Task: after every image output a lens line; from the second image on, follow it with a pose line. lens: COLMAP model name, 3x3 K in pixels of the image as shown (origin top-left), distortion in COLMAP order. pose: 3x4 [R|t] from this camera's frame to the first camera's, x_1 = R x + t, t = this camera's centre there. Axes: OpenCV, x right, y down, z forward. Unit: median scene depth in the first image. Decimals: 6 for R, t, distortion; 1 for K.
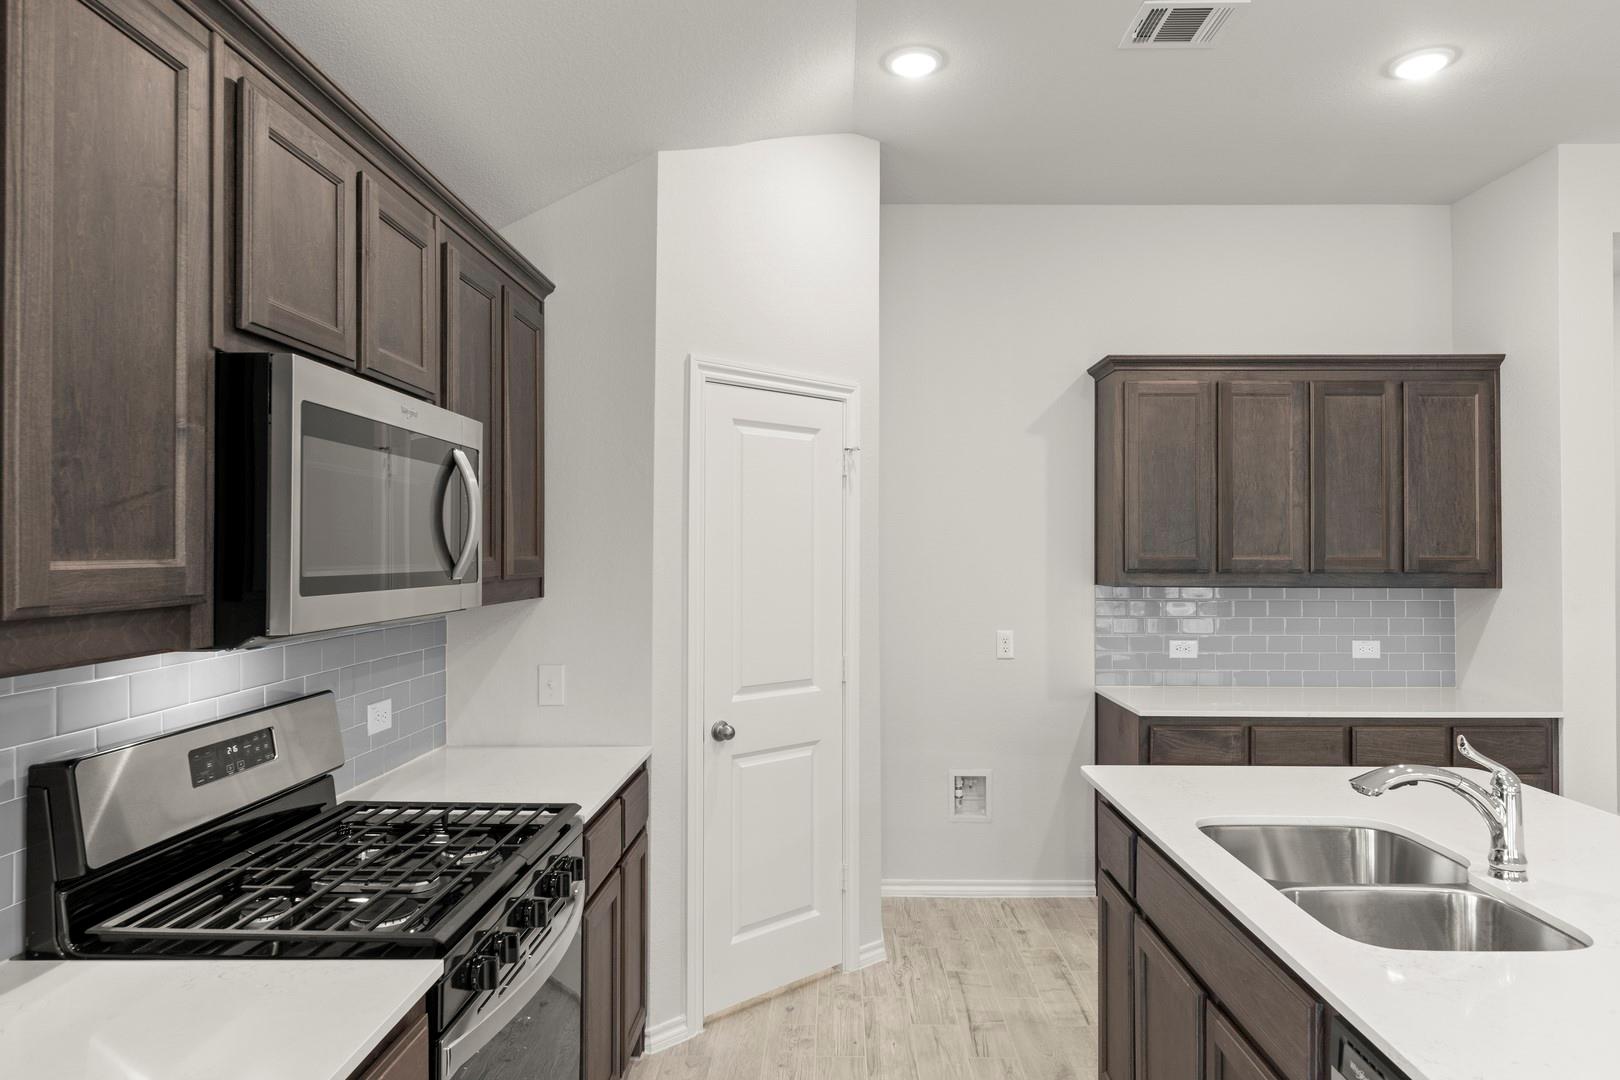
lens RADIAL K [[969.4, 0, 848.0], [0, 969.4, 556.1], [0, 0, 1]] dist [-0.002887, -0.001269]
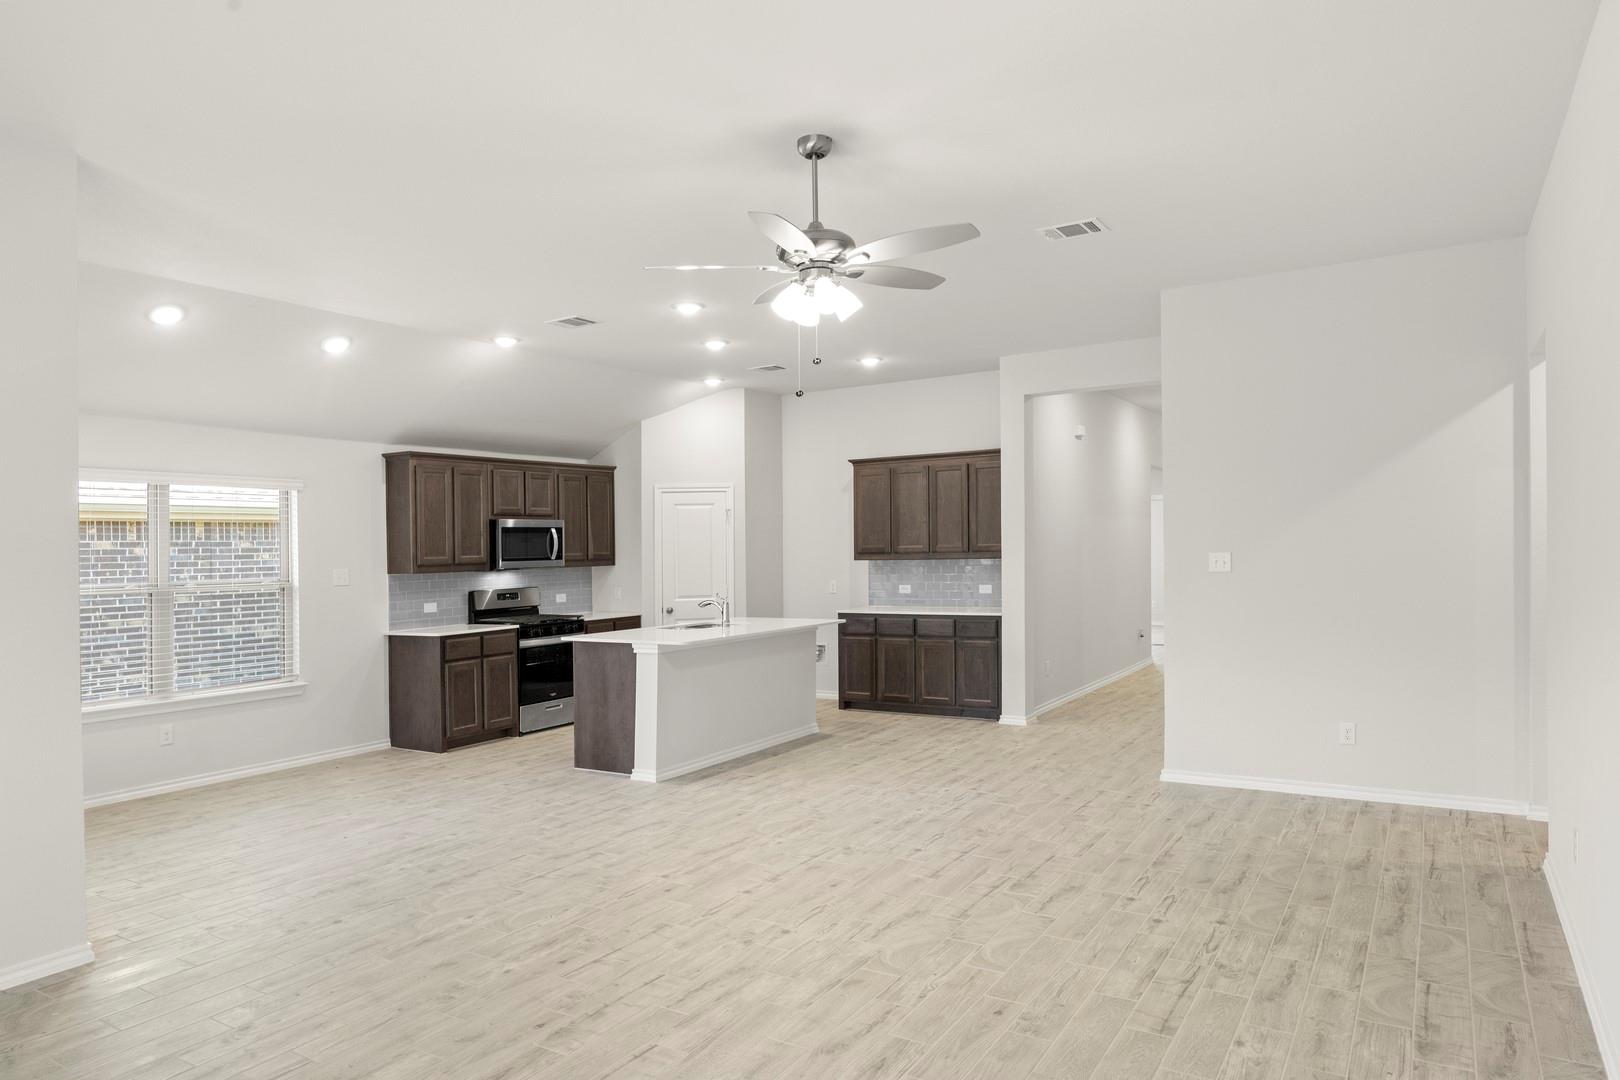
lens RADIAL K [[999.0, 0, 807.7], [0, 999.0, 570.2], [0, 0, 1]] dist [-0.003039, -0.000972]
pose [[0.860618, -0.008864, -0.509173, 1.572386], [0.022838, 0.999514, 0.021202, 0.003116], [0.508738, -0.029875, 0.860403, -1.240313]]
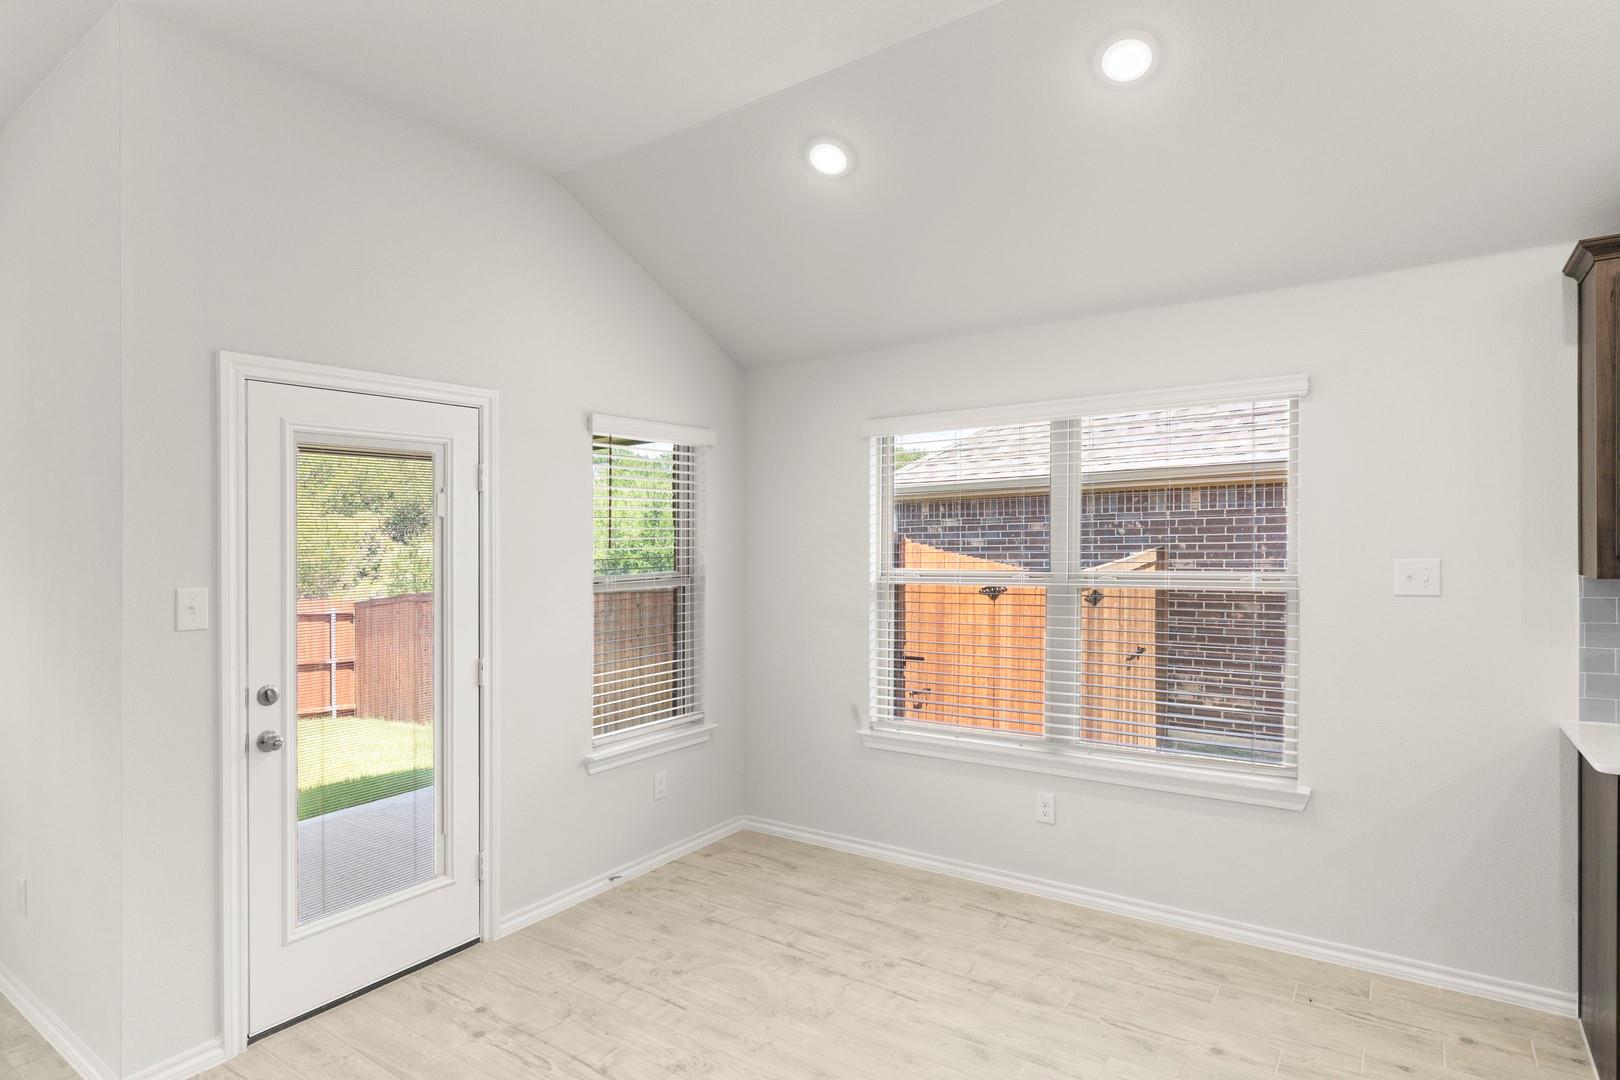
lens RADIAL K [[857.4, 0, 810.3], [0, 857.4, 525.3], [0, 0, 1]] dist [0.000215, -0.000525]
pose [[-0.568956, -0.004756, -0.822354, 0.640027], [0.020415, 0.999593, -0.019906, -0.003705], [0.822115, -0.028114, -0.568628, 0.062989]]
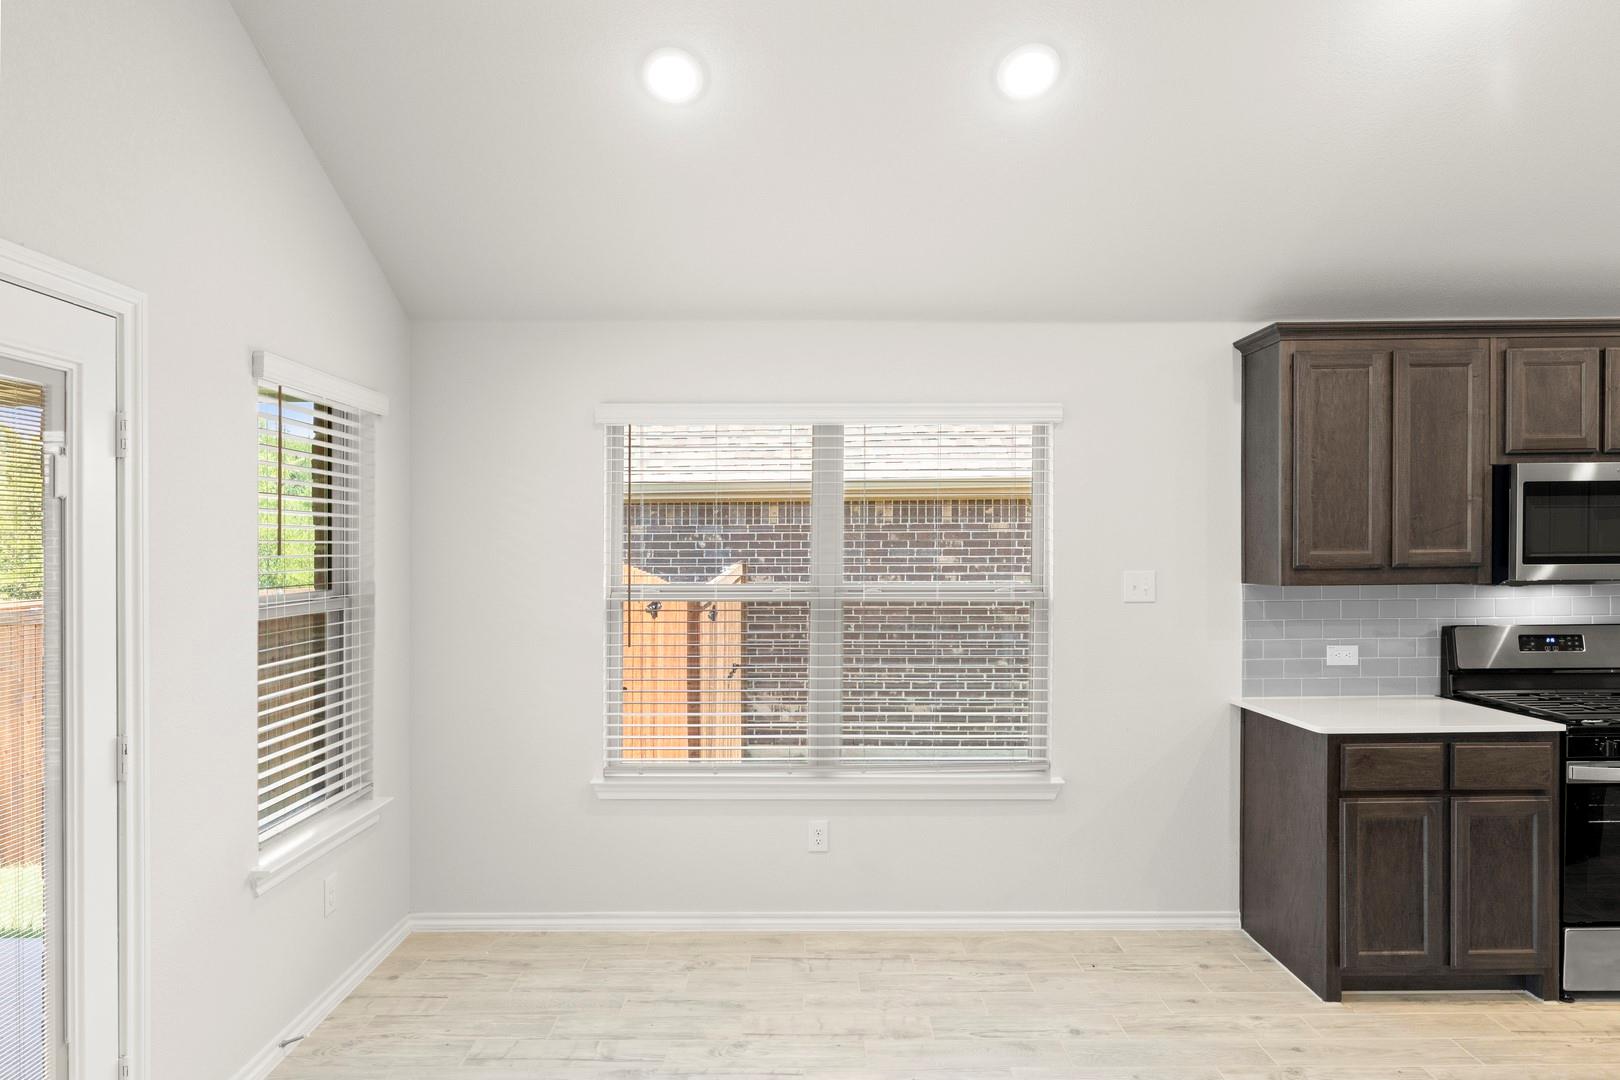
lens RADIAL K [[935.4, 0, 798.0], [0, 935.4, 545.5], [0, 0, 1]] dist [-0.000503, -0.000943]
pose [[0.002945, -0.003476, -0.999990, 0.687138], [0.006801, 0.999971, -0.003456, -0.003604], [0.999973, -0.006791, 0.002968, -0.312898]]
